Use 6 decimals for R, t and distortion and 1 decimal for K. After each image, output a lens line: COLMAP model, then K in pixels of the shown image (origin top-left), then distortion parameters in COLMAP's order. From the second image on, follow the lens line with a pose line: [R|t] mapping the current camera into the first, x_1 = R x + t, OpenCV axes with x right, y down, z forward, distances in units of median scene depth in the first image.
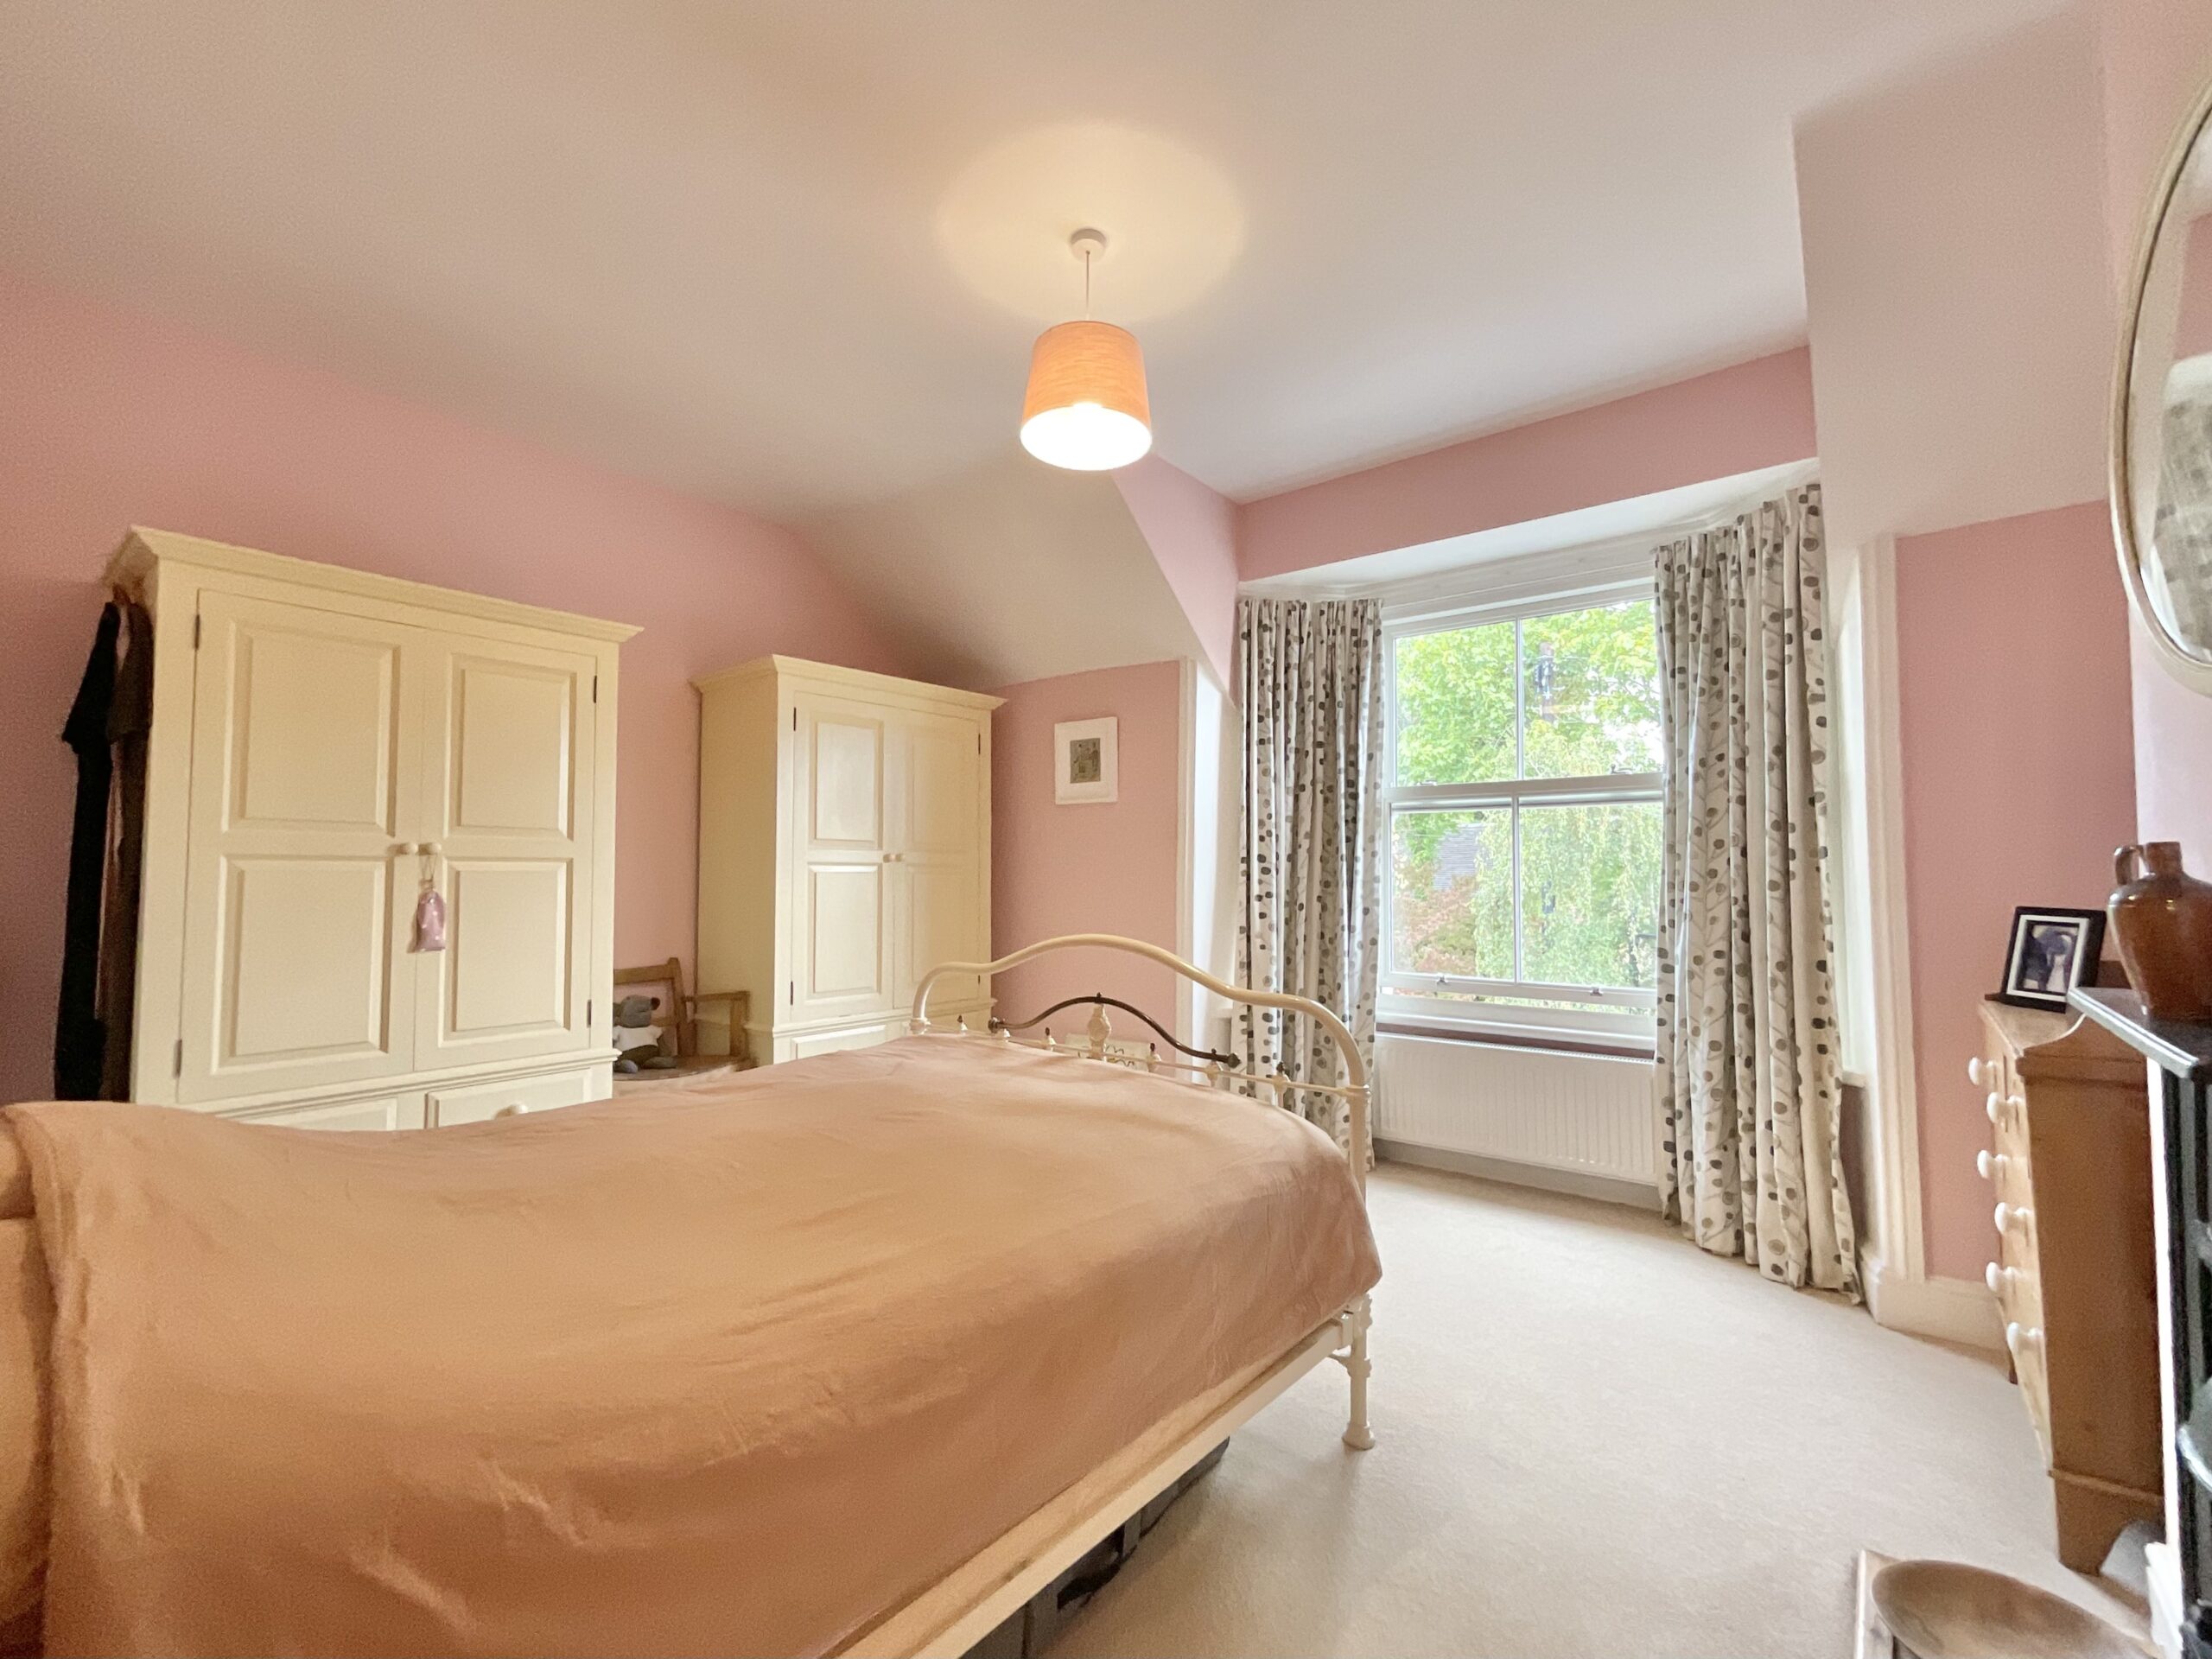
lens RADIAL K [[944.2, 0, 1104.9], [0, 944.2, 825.1], [0, 0, 1]] dist [-0.000021, 0.000105]
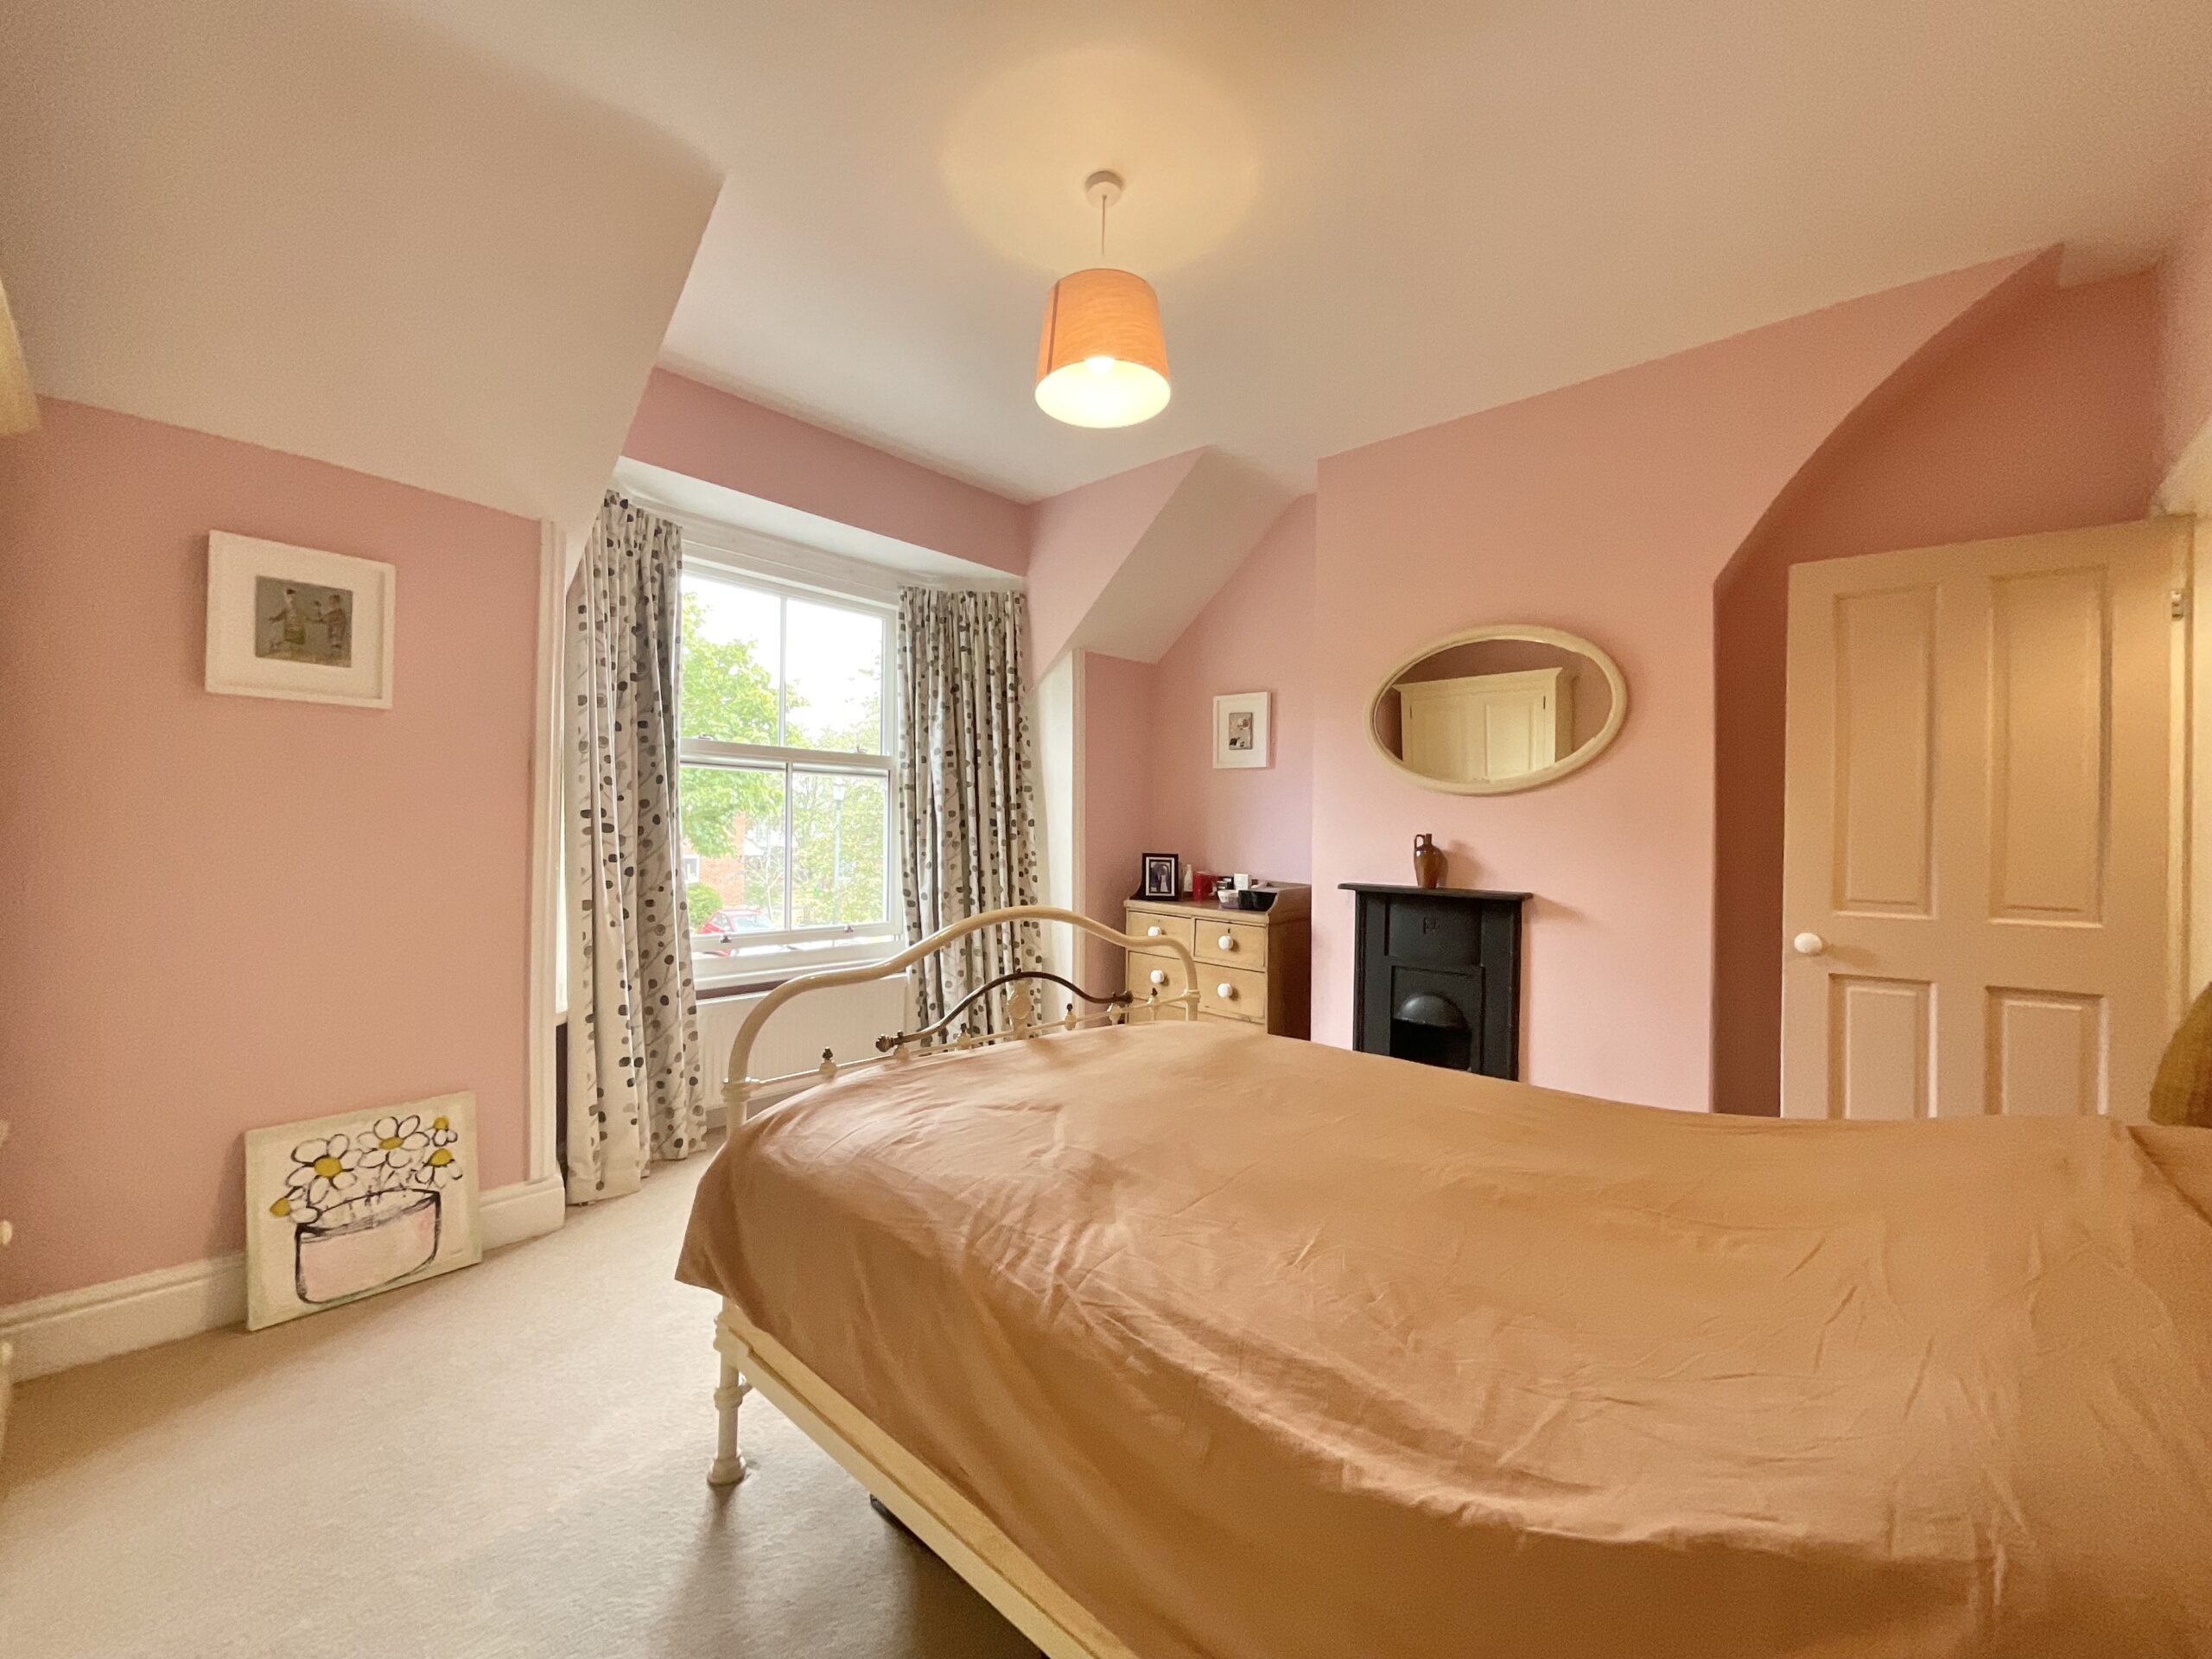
lens RADIAL K [[894.1, 0, 1104.6], [0, 894.1, 831.3], [0, 0, 1]] dist [-0.018510, 0.009480]
pose [[0.048266, -0.000659, 0.998834, -0.630376], [-0.067692, 0.997699, 0.003929, 0.022778], [-0.996538, -0.067803, 0.048110, 0.624916]]
